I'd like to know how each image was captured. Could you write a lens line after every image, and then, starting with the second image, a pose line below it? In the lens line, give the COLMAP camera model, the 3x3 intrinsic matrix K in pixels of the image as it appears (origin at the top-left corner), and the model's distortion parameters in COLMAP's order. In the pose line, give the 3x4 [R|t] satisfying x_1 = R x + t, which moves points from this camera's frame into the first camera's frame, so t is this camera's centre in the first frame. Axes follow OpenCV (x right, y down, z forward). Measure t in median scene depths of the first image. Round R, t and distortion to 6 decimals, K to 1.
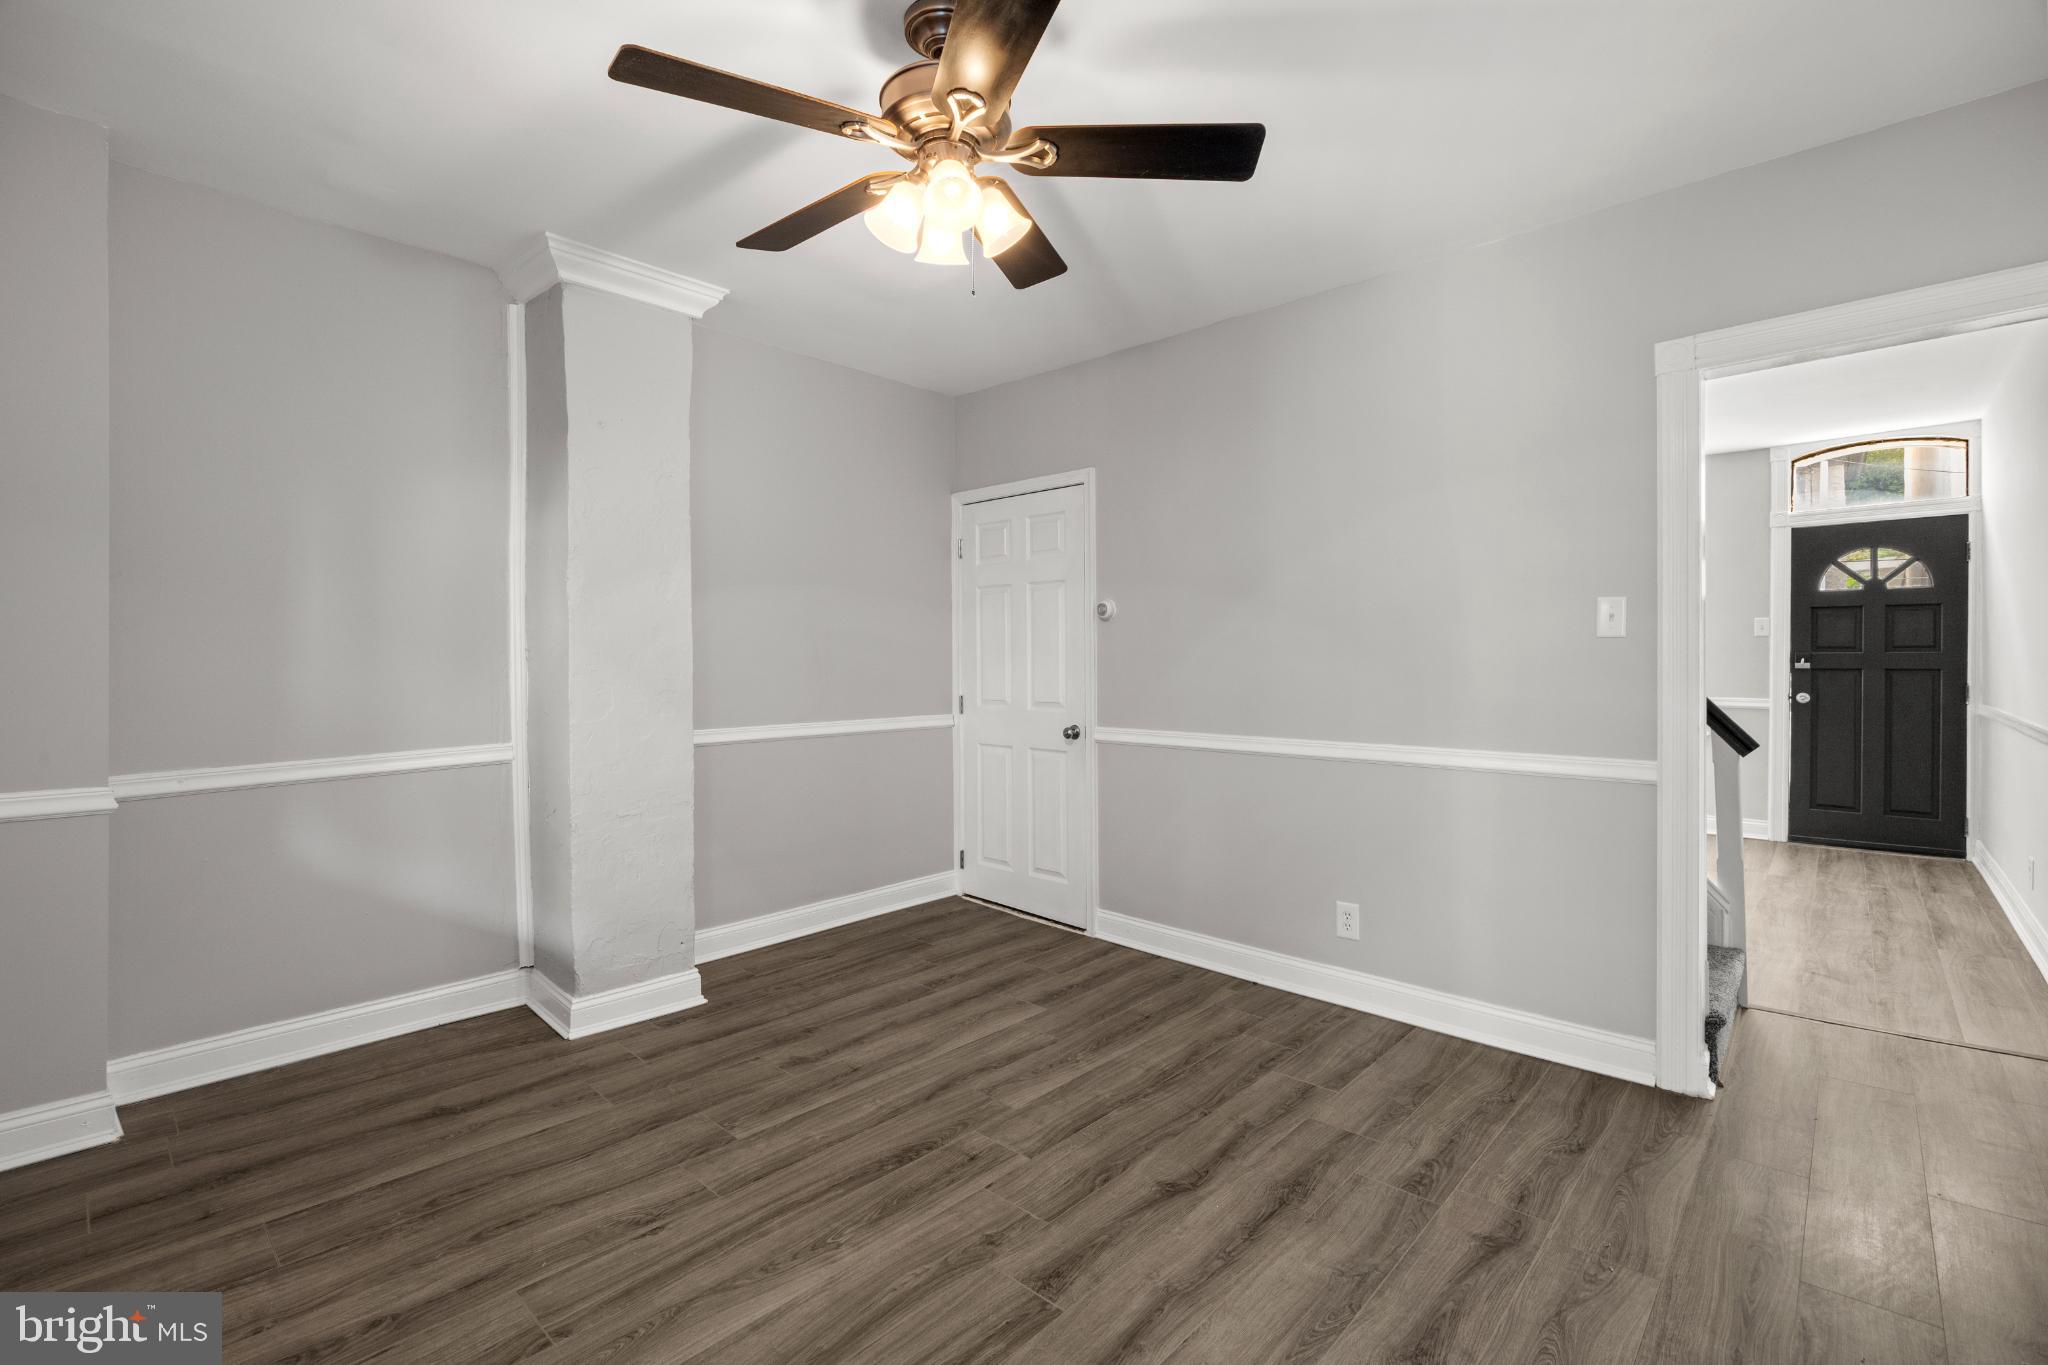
lens RADIAL K [[908.6, 0, 1022.4], [0, 908.6, 664.5], [0, 0, 1]] dist [-0.012190, -0.000004]
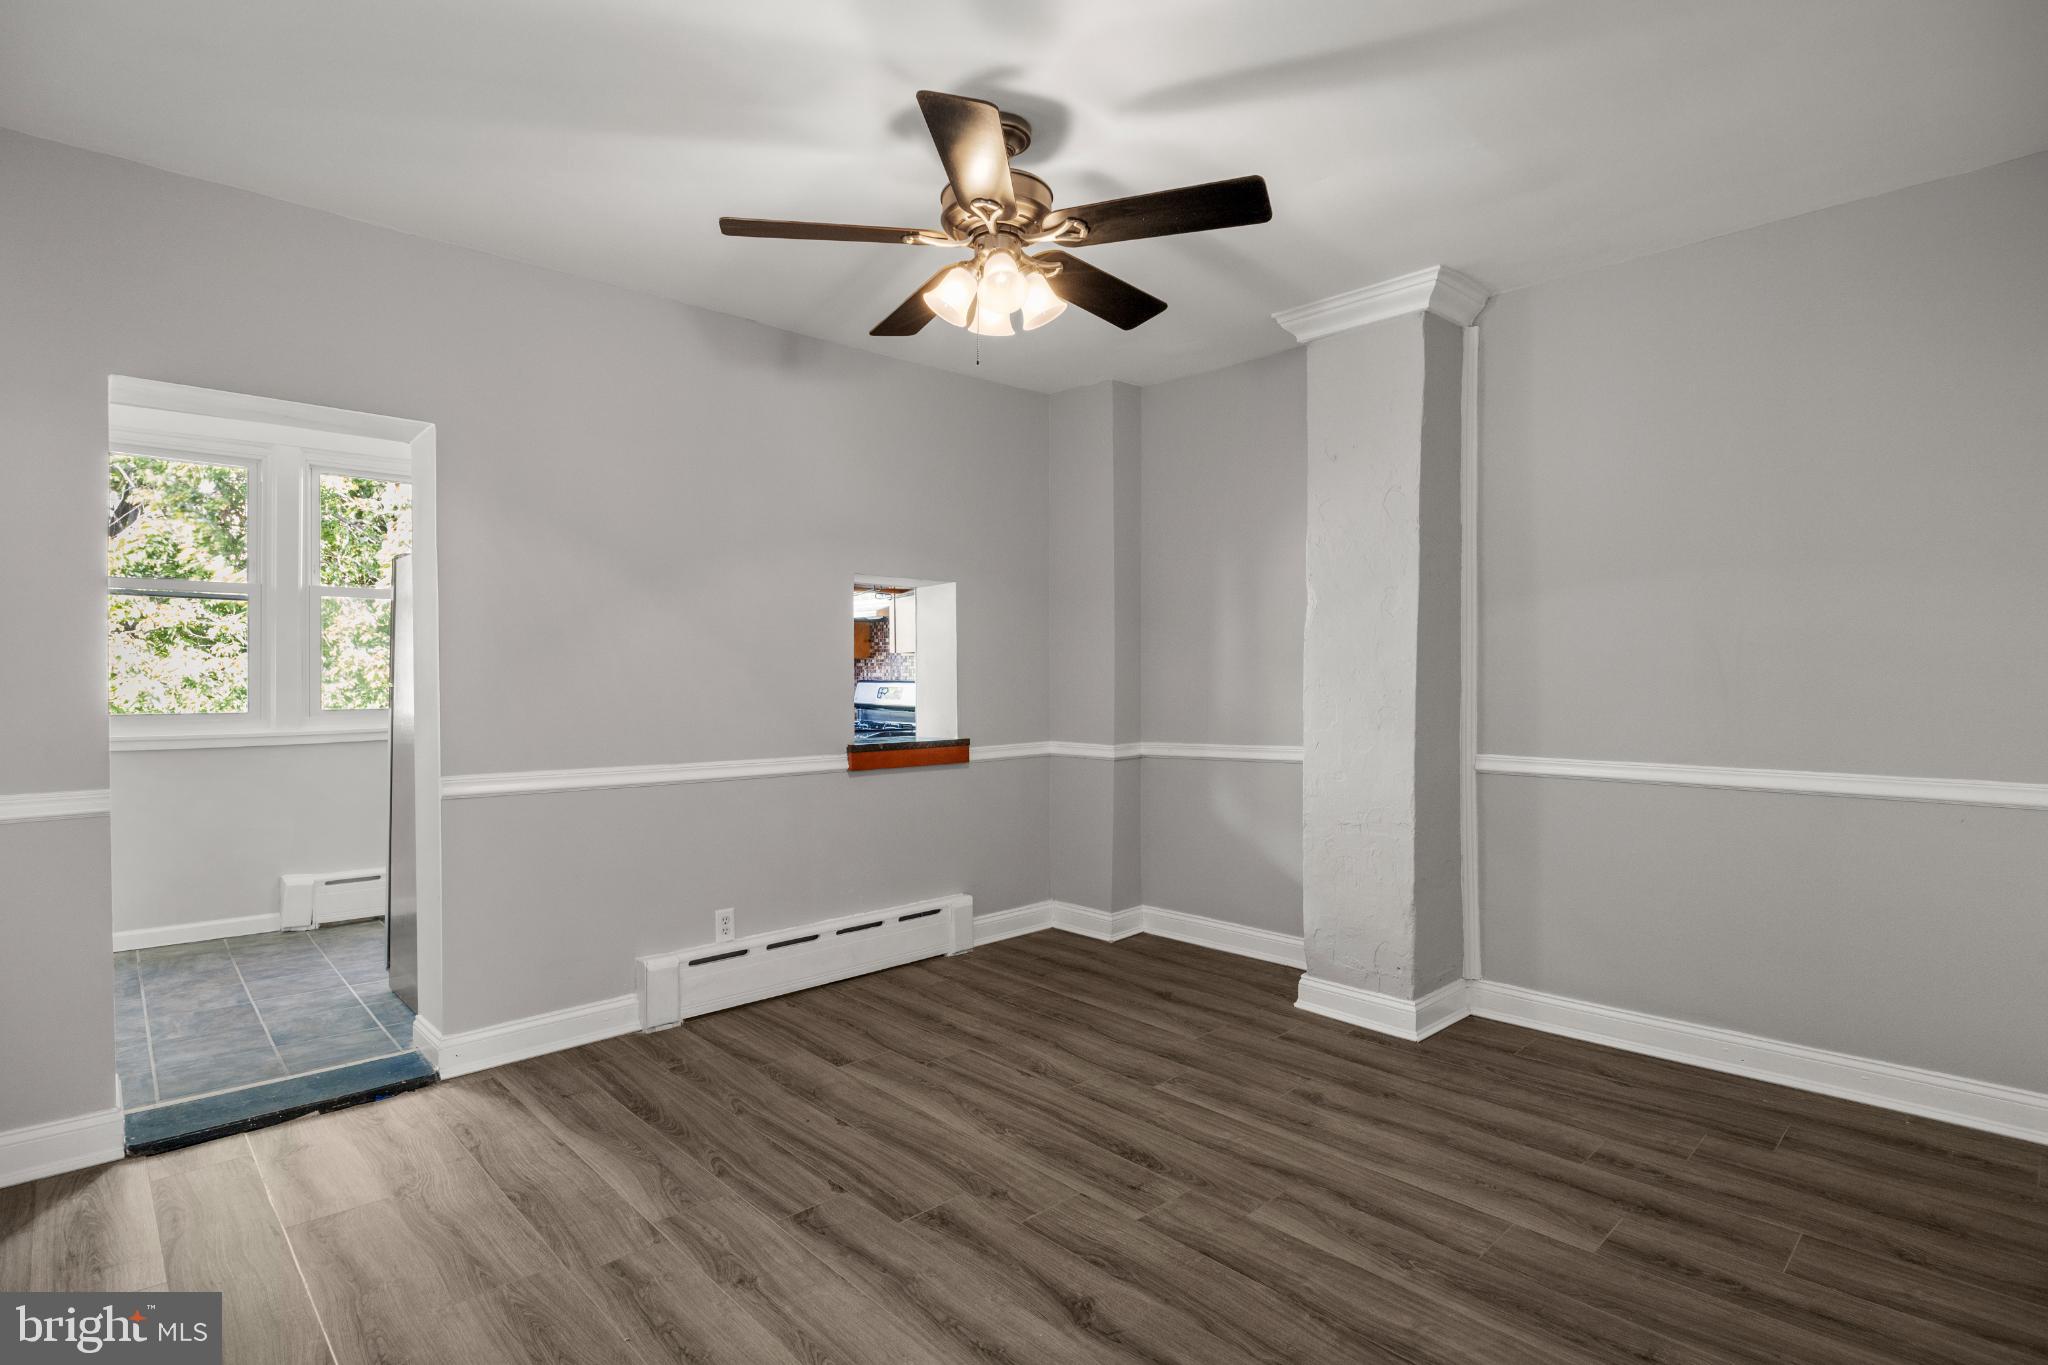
lens RADIAL K [[1018.6, 0, 1011.4], [0, 1018.6, 678.9], [0, 0, 1]] dist [-0.009164, -0.000250]
pose [[-0.073310, 0.003800, -0.997302, 1.040046], [-0.001976, 0.999990, 0.003955, -0.005864], [0.997307, 0.002261, -0.073302, 0.945248]]
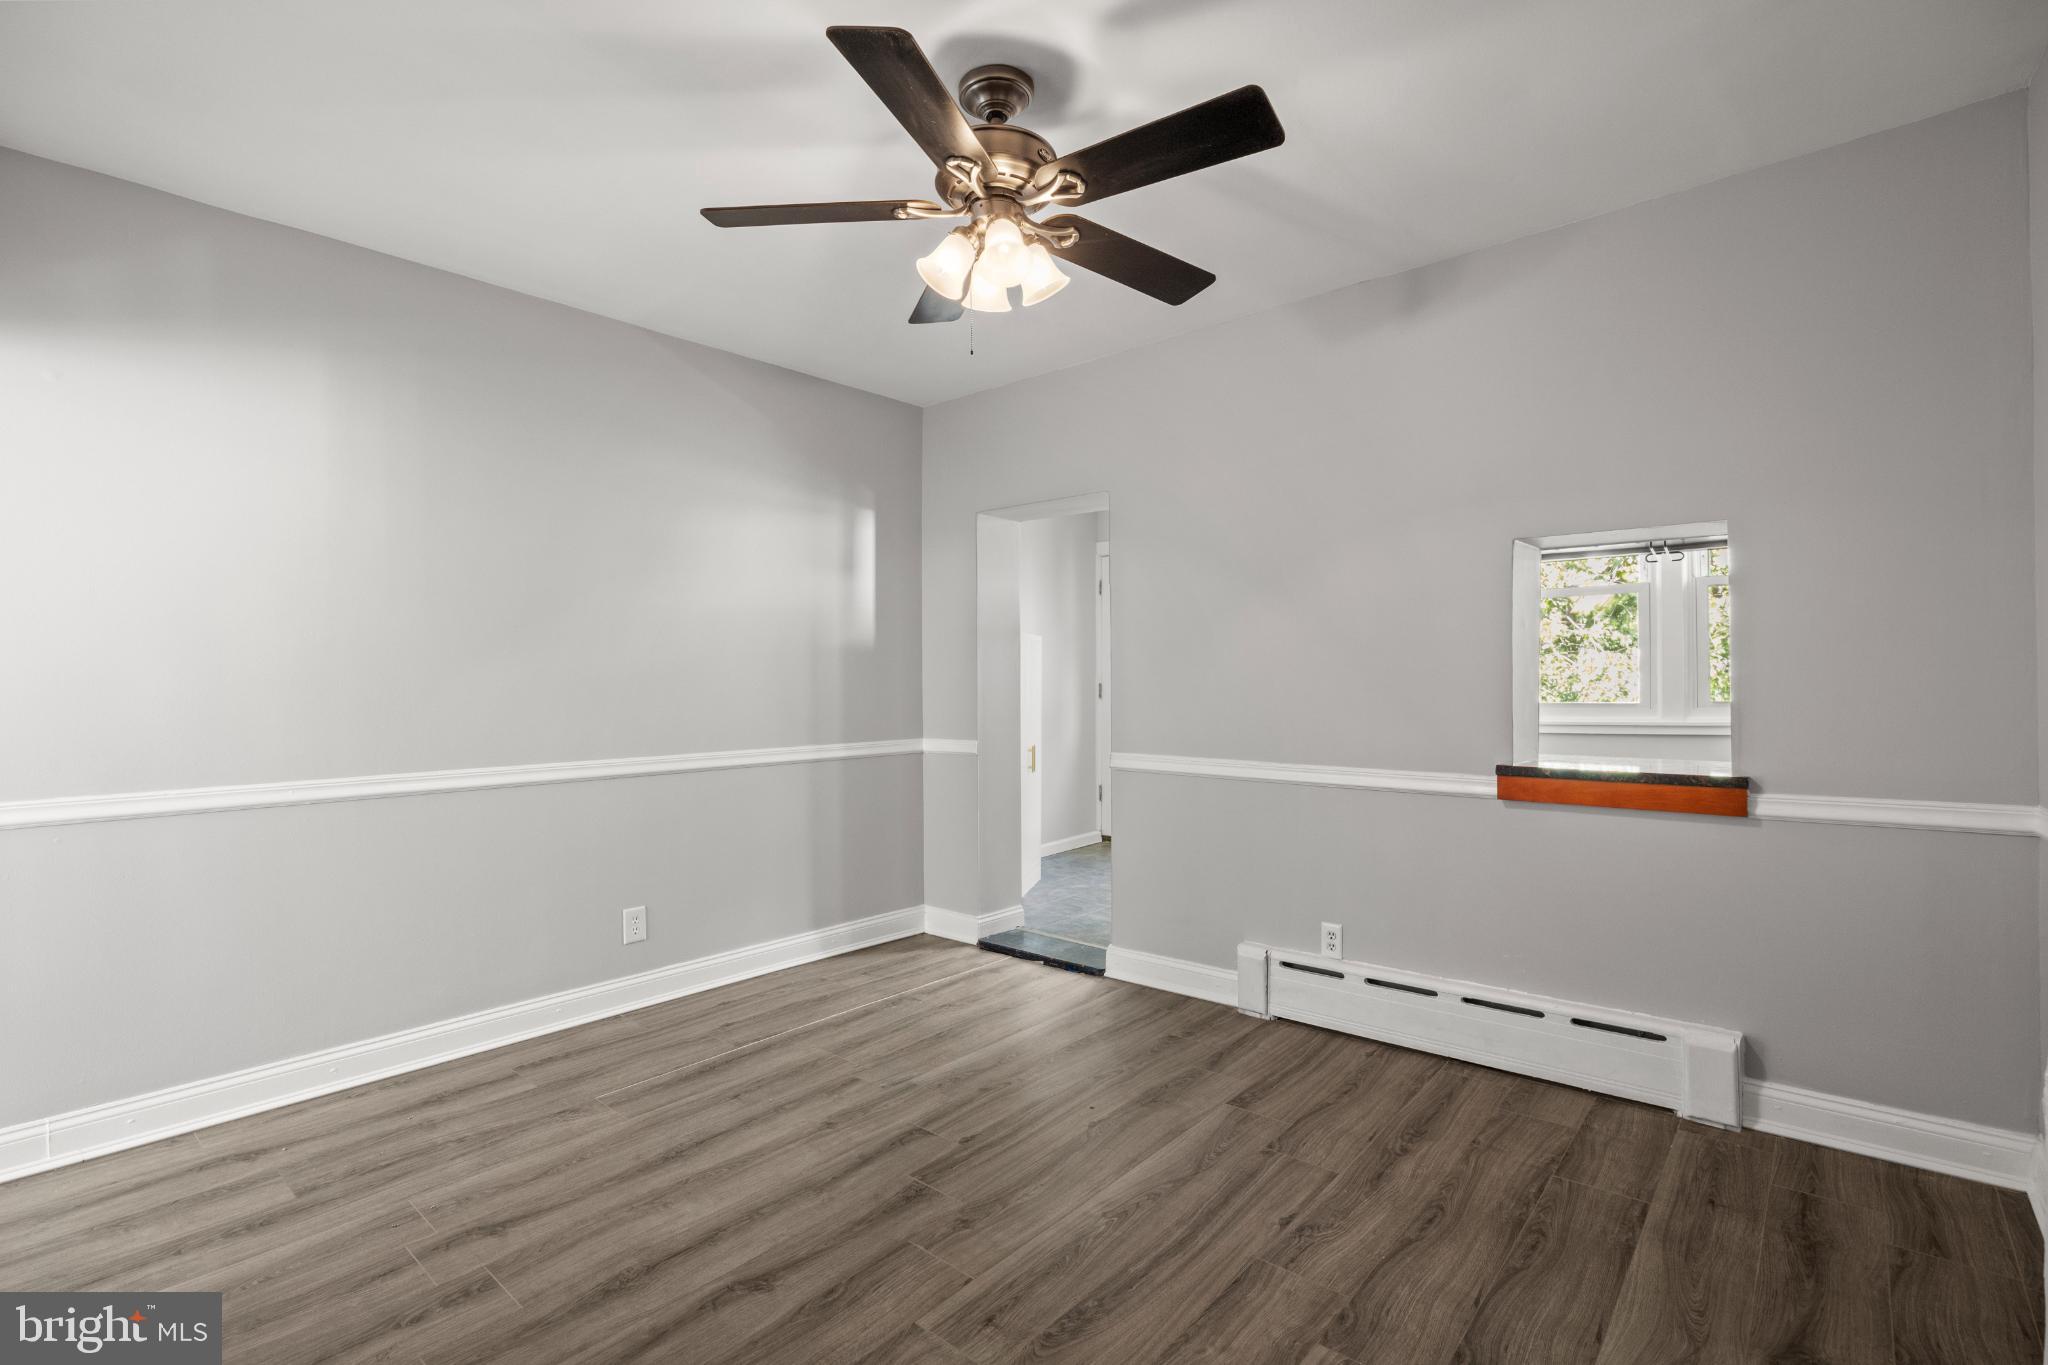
lens RADIAL K [[950.6, 0, 1007.7], [0, 950.6, 693.7], [0, 0, 1]] dist [-0.010628, -0.000888]
pose [[-0.999808, 0.009677, -0.017061, -0.061923], [0.009336, 0.999757, 0.019966, -0.009248], [0.017250, 0.019803, -0.999655, 1.799230]]
